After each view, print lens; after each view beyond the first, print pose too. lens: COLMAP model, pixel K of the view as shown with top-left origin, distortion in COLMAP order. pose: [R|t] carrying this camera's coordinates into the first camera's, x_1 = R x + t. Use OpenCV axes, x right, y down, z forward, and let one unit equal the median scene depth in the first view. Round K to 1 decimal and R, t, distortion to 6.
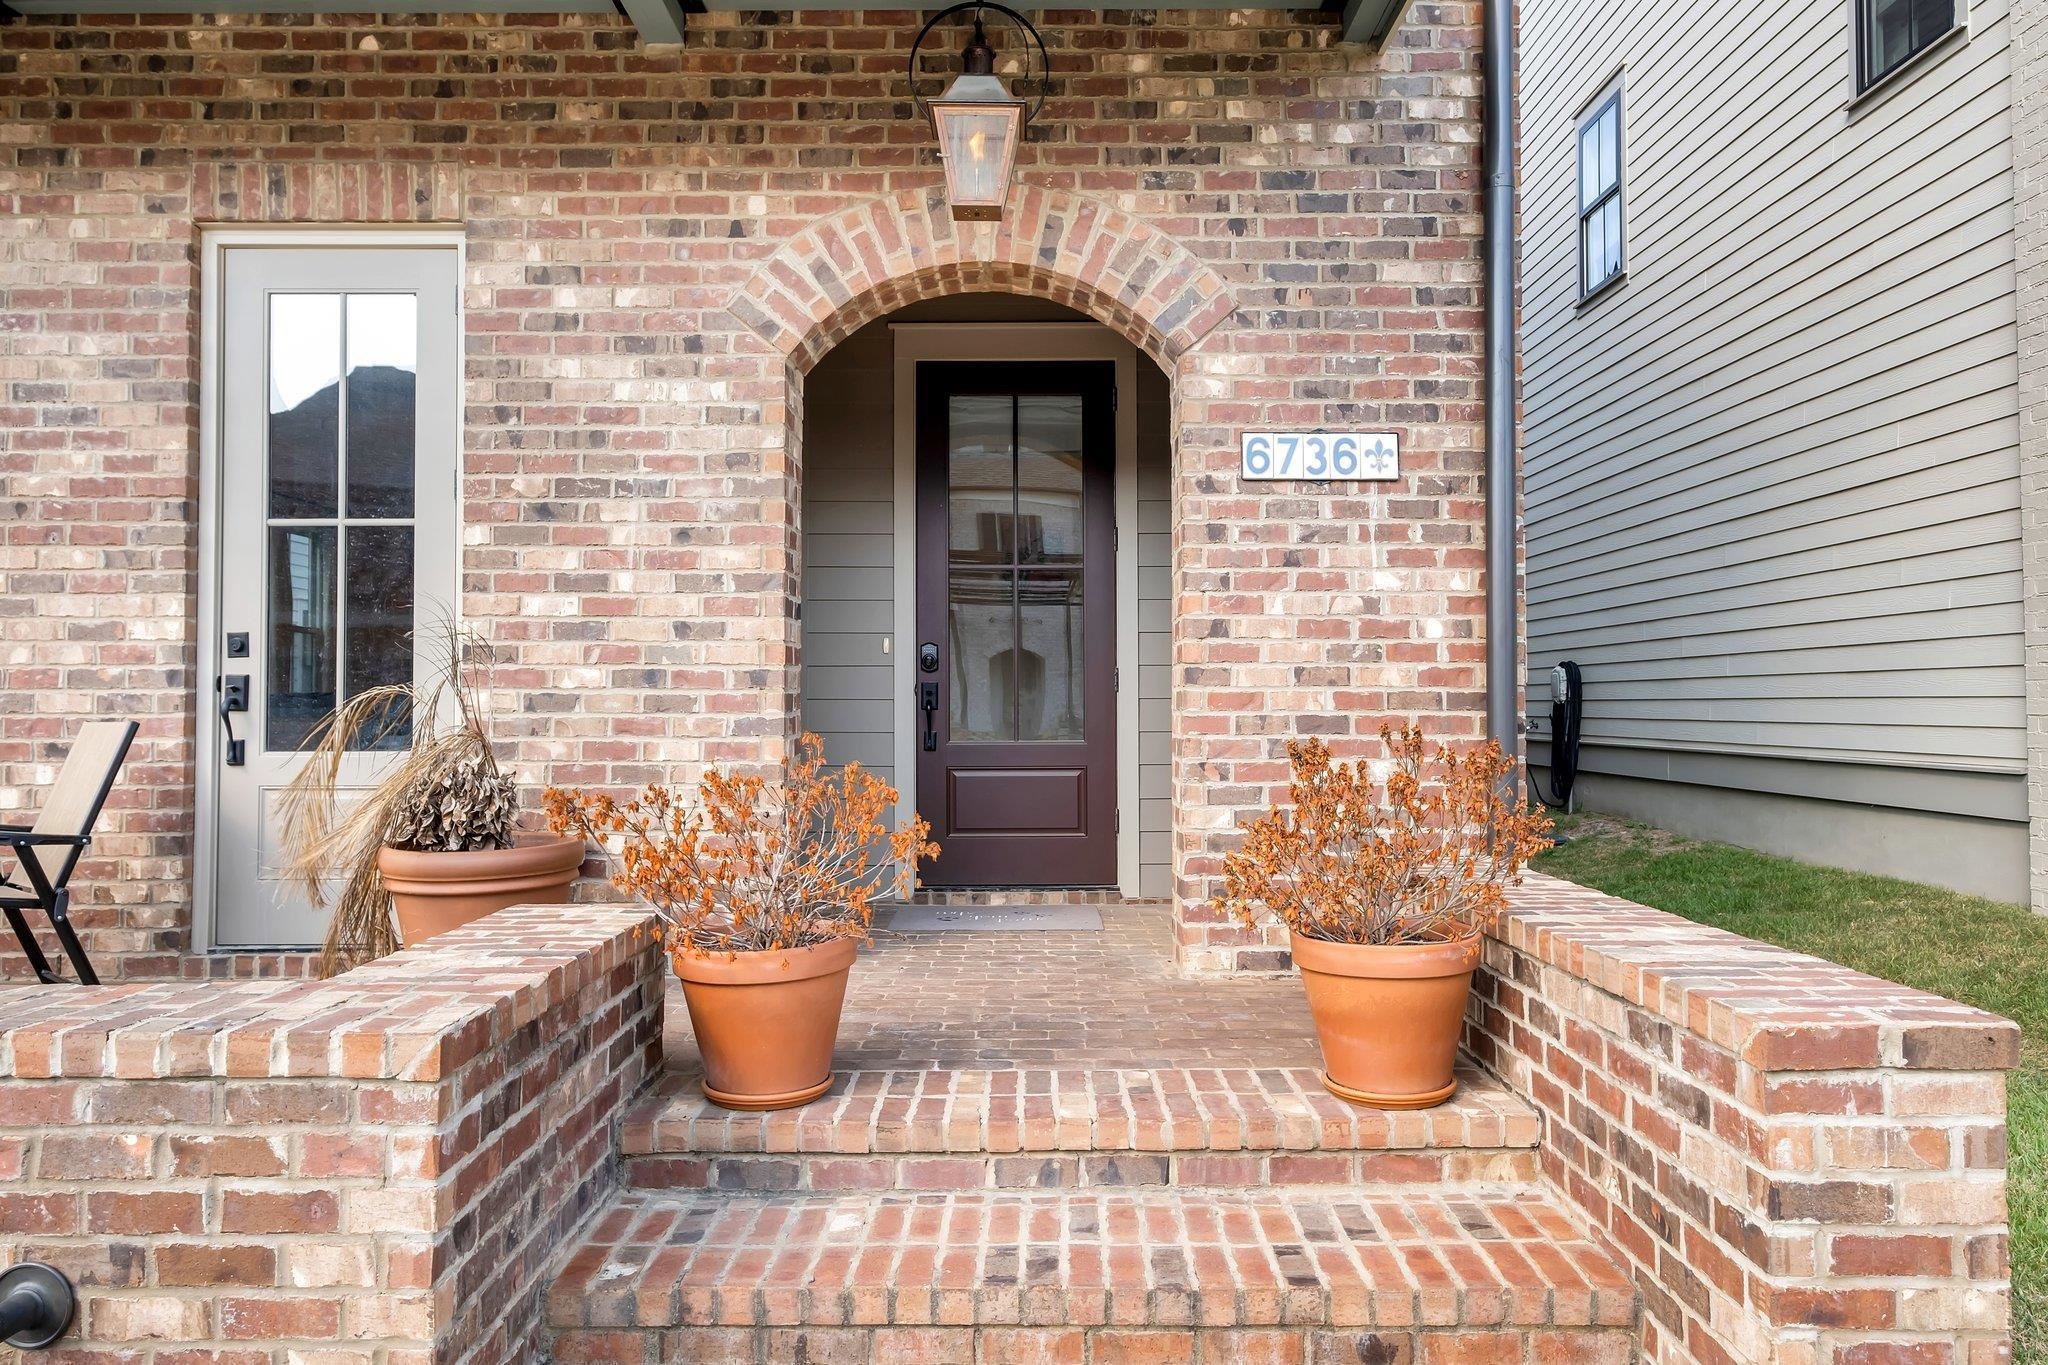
lens RADIAL K [[1346.8, 0, 1014.2], [0, 1346.8, 655.6], [0, 0, 1]] dist [-0.001676, 0.005206]
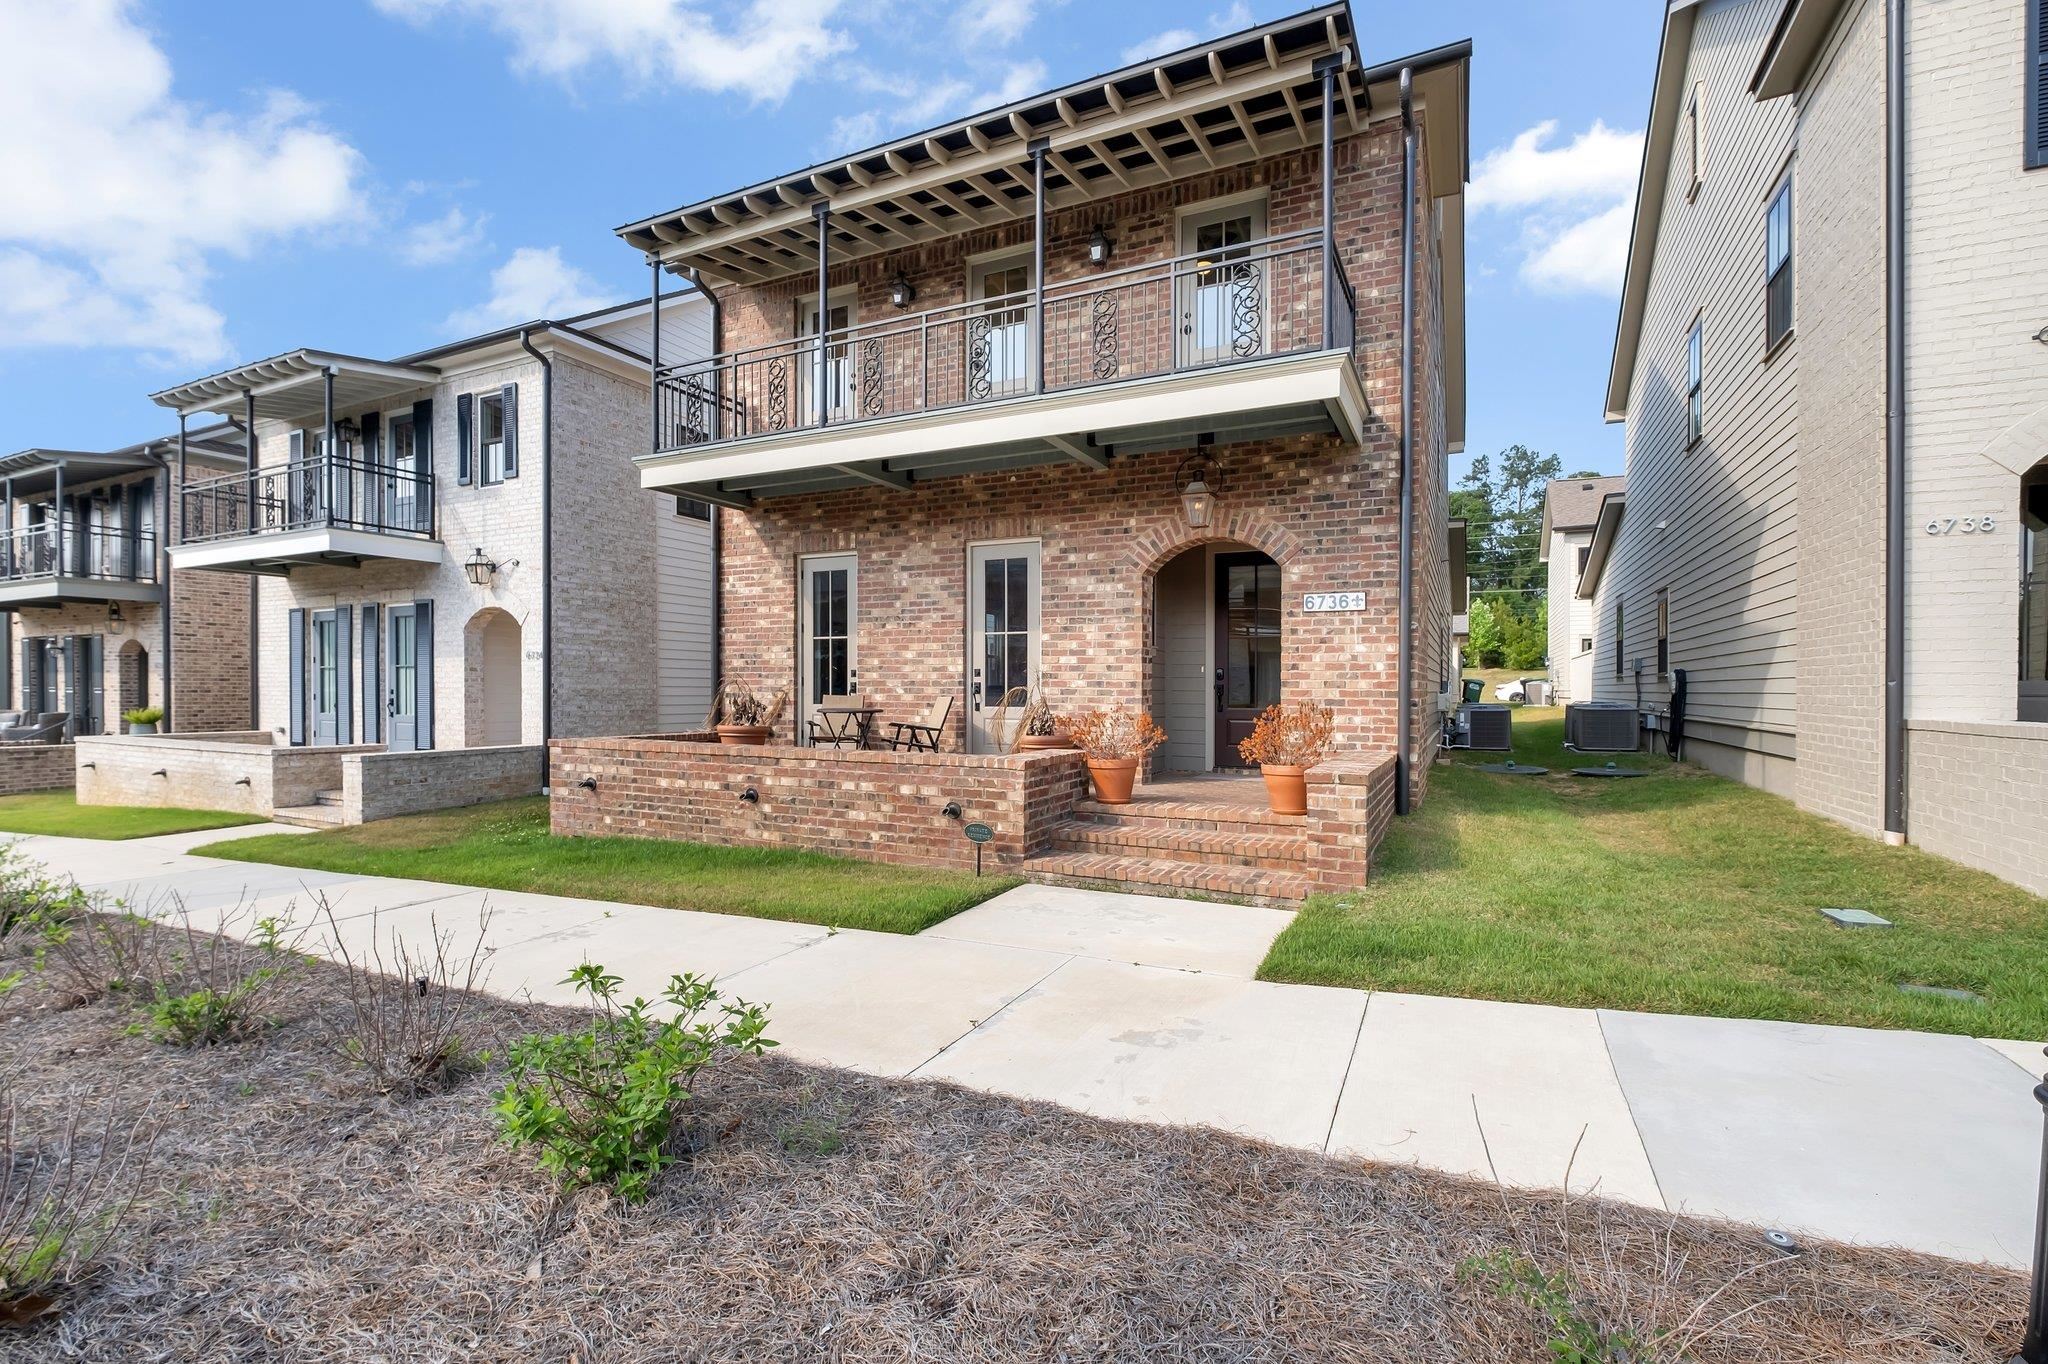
lens RADIAL K [[915.7, 0, 1021.3], [0, 915.7, 690.0], [0, 0, 1]] dist [-0.004887, 0.002712]
pose [[0.900979, 0.007649, -0.433796, 0.455748], [0.008488, 0.999342, 0.035251, -0.043083], [0.433780, -0.035443, 0.900321, -0.905016]]
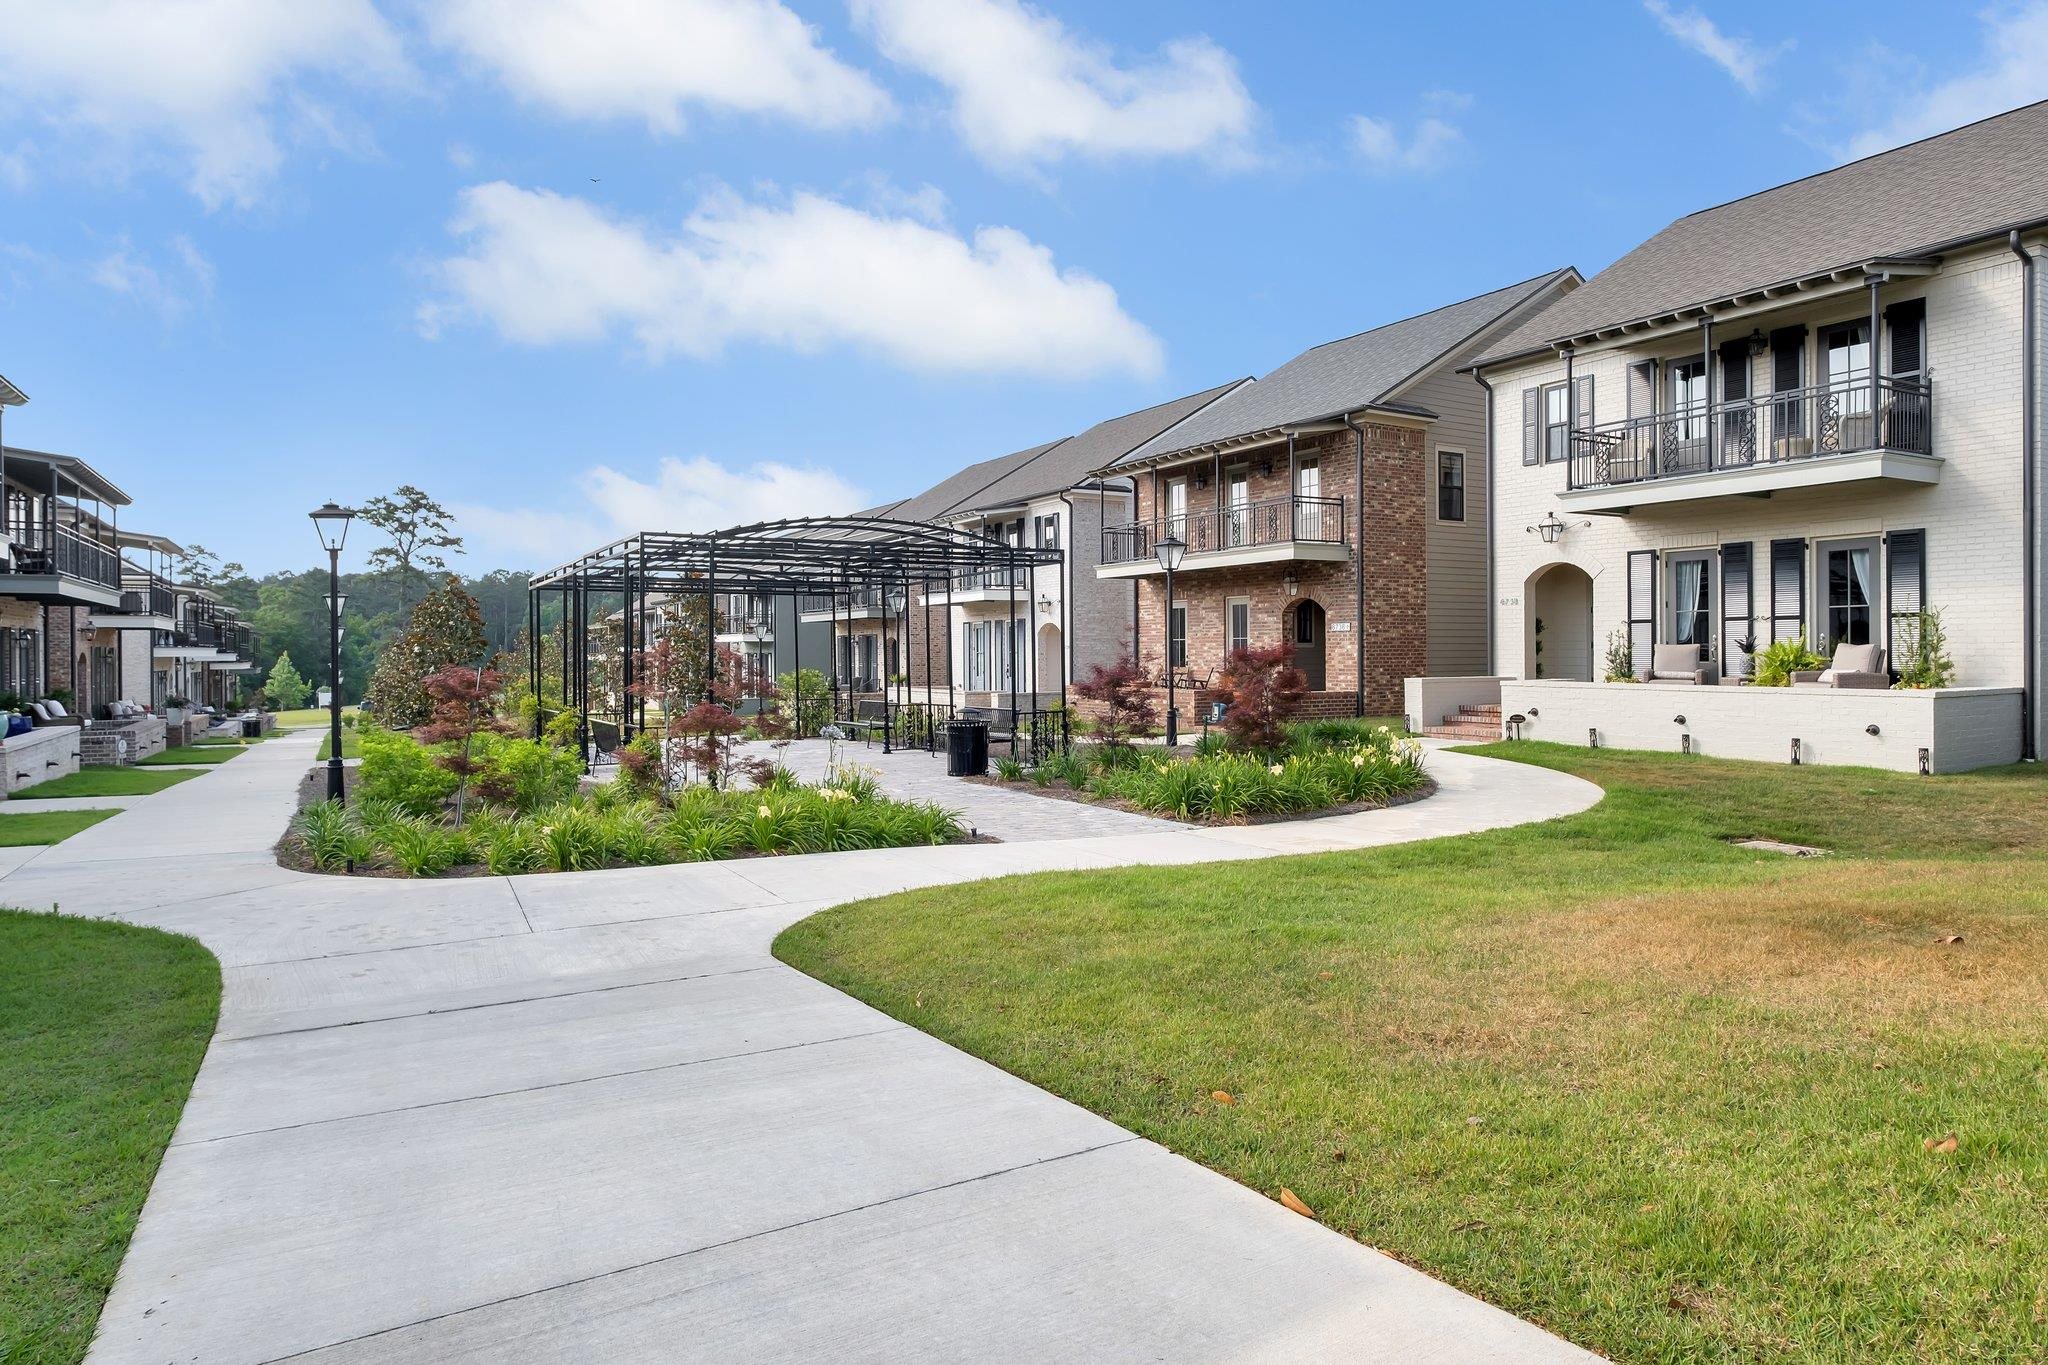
lens RADIAL K [[1172.2, 0, 1019.4], [0, 1172.2, 682.8], [0, 0, 1]] dist [-0.006760, 0.004490]
pose [[0.506745, 0.021879, -0.861818, 4.154396], [0.028854, 0.998687, 0.042319, -0.162674], [0.861613, -0.046312, 0.505449, -3.039421]]
